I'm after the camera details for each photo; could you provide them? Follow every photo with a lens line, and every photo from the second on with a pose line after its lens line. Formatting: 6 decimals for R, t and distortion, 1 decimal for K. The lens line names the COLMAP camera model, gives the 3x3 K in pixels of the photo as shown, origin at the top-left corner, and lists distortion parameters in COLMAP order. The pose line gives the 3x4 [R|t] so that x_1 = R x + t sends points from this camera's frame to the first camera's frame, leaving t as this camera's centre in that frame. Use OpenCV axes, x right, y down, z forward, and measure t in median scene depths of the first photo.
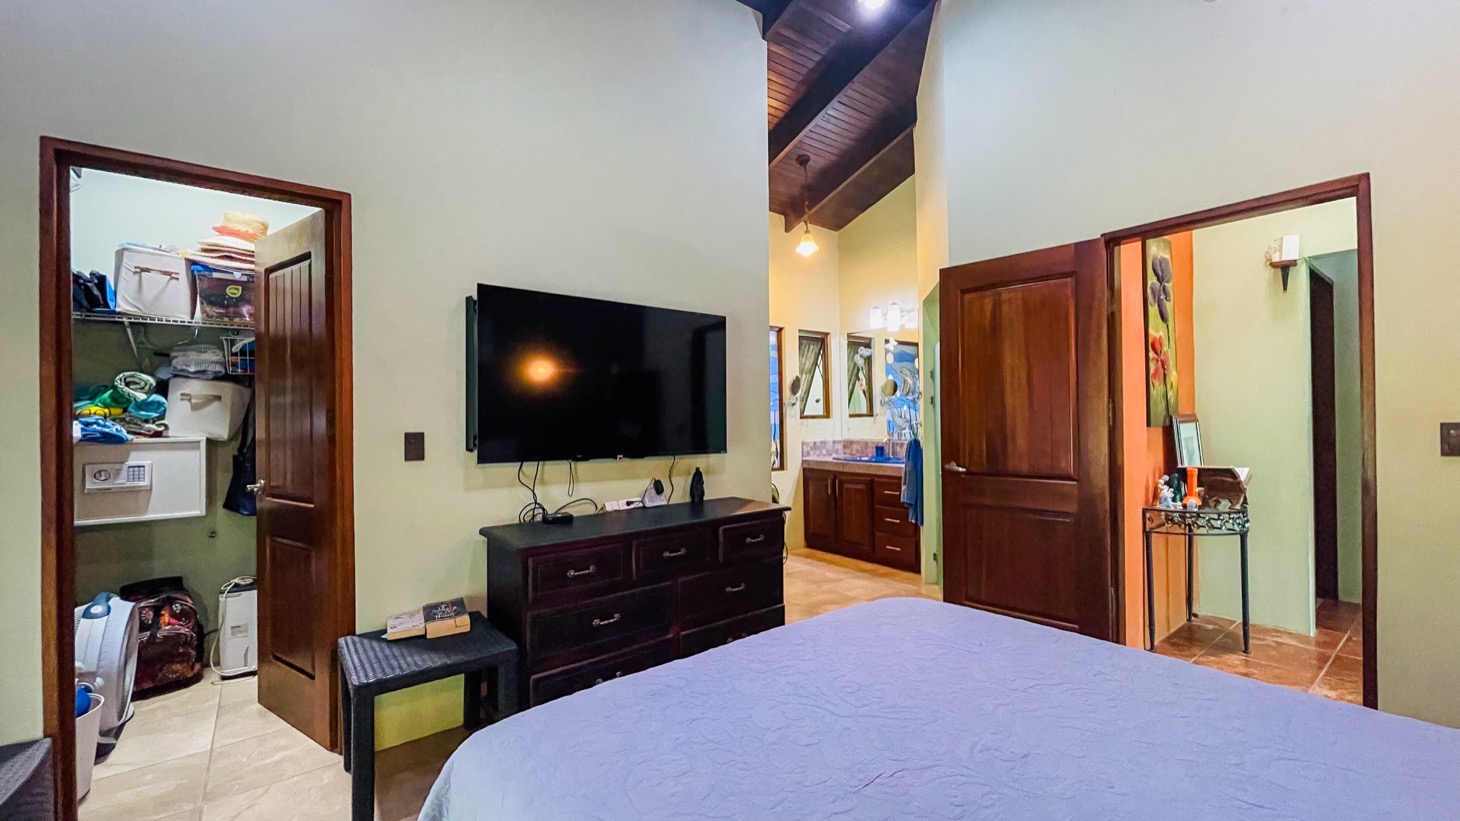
lens RADIAL K [[594.1, 0, 725.5], [0, 594.1, 417.8], [0, 0, 1]] dist [0.002154, 0.000416]
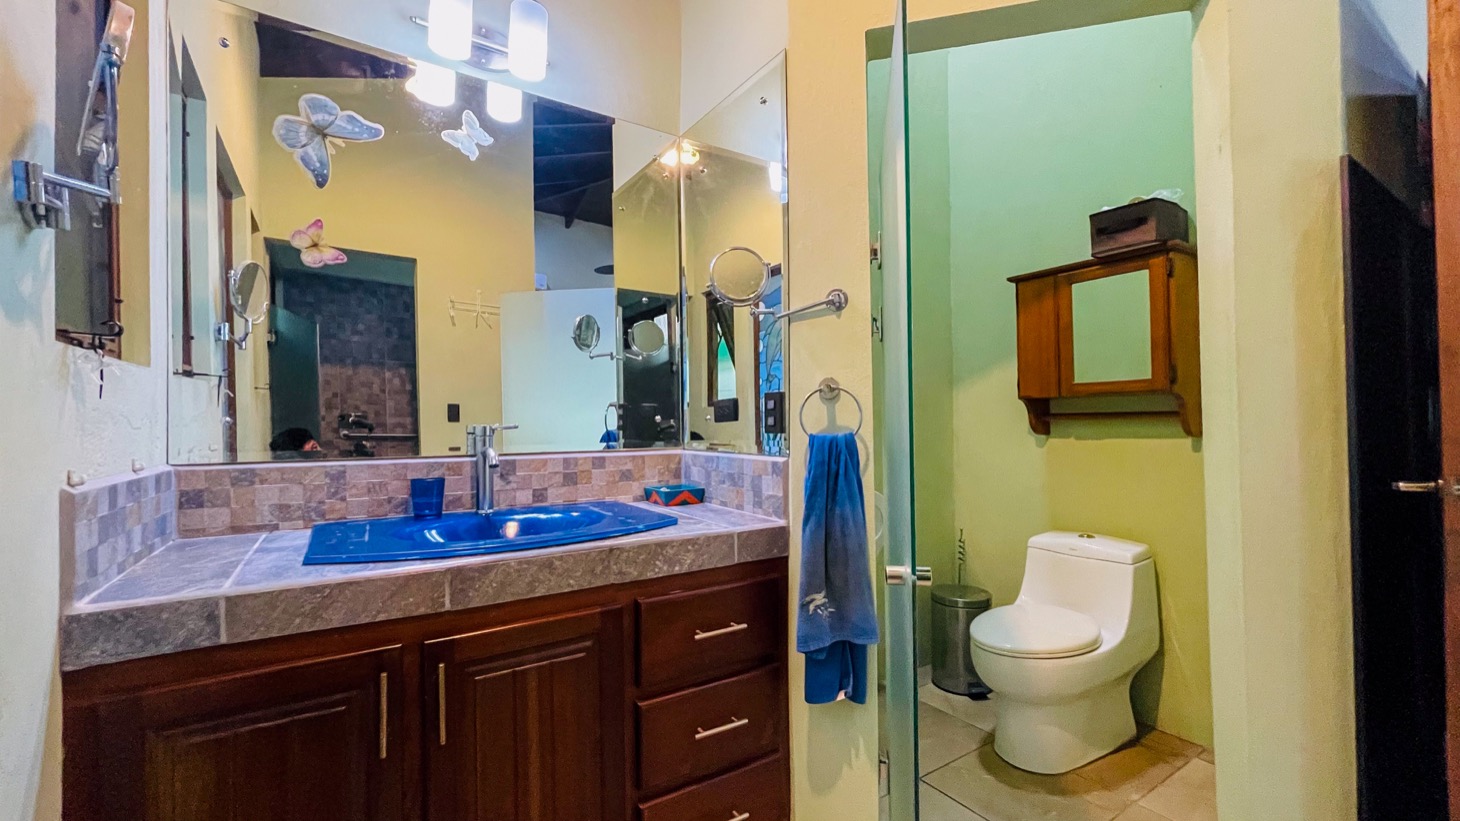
lens RADIAL K [[594.1, 0, 725.5], [0, 594.1, 417.8], [0, 0, 1]] dist [0.002154, 0.000416]
pose [[0.048915, 0.023263, 0.998532, -0.009274], [0.001852, 0.999725, -0.023381, 0.024760], [-0.998801, 0.002993, 0.048858, 0.821853]]
